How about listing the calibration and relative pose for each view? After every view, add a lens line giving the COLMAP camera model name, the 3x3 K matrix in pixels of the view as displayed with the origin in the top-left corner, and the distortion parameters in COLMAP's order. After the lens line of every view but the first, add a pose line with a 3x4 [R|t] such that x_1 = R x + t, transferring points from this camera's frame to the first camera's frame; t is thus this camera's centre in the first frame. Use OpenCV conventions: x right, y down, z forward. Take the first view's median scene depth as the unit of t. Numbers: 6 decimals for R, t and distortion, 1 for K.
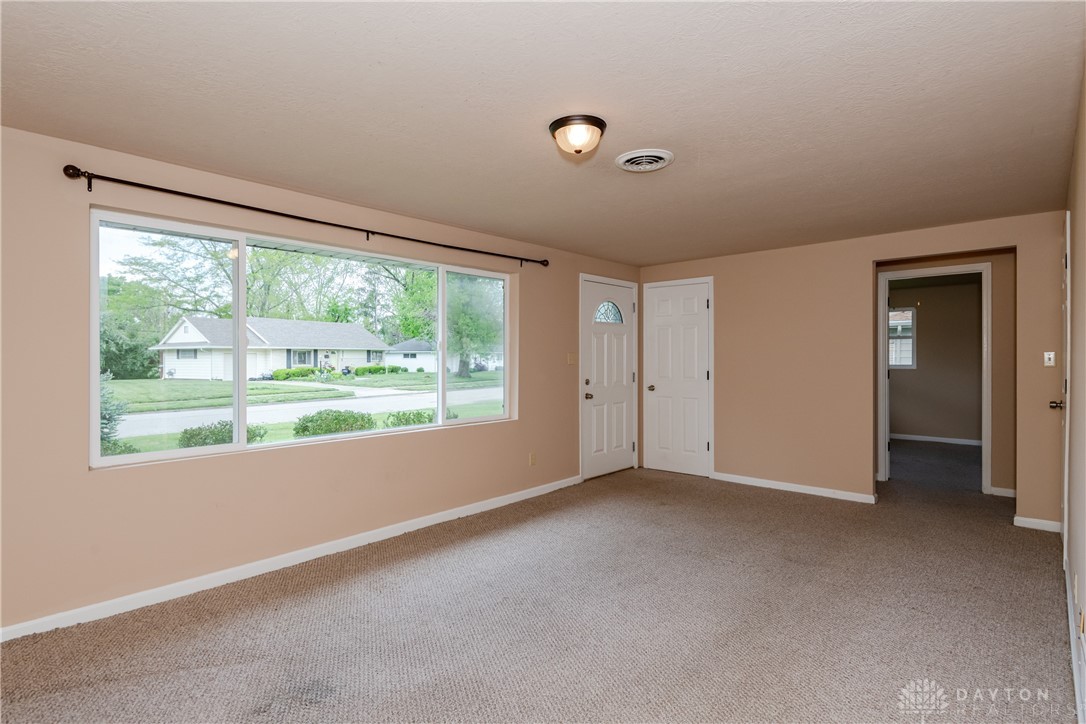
lens RADIAL K [[538.5, 0, 543.0], [0, 538.5, 362.0], [0, 0, 1]] dist [0.002027, 0.000130]
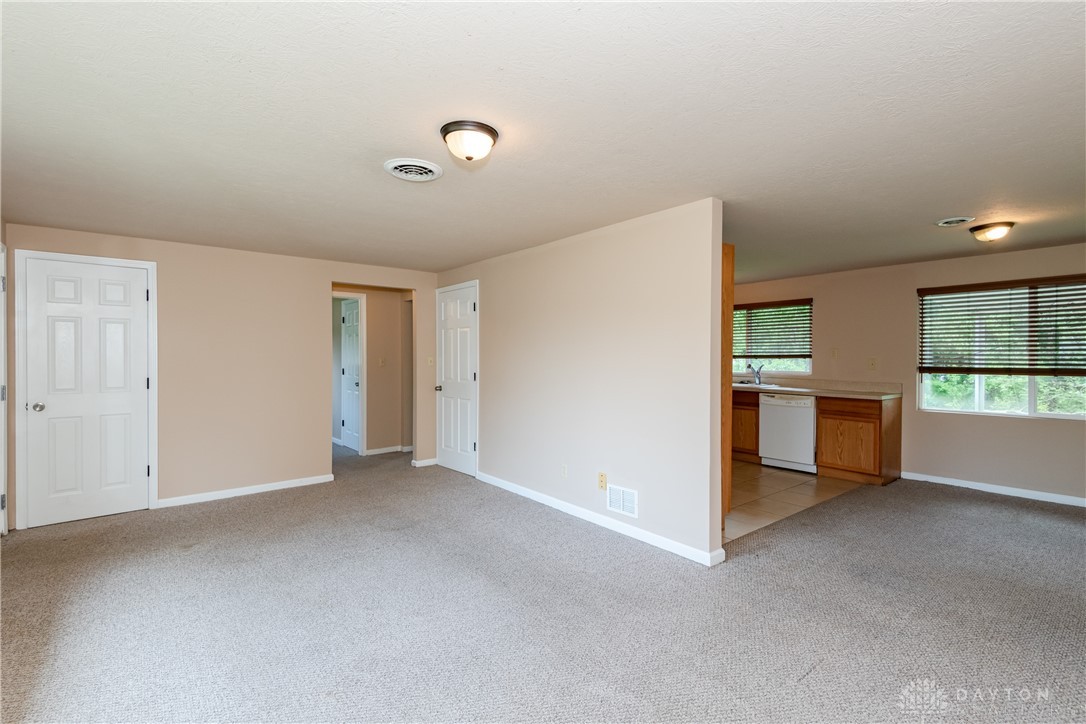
lens RADIAL K [[492.2, 0, 534.3], [0, 492.2, 360.1], [0, 0, 1]] dist [0.024228, -0.015531]
pose [[0.157335, -0.004410, 0.987535, -0.079245], [0.009462, 0.999951, 0.002958, -0.001568], [-0.987500, 0.008878, 0.157369, 0.070883]]
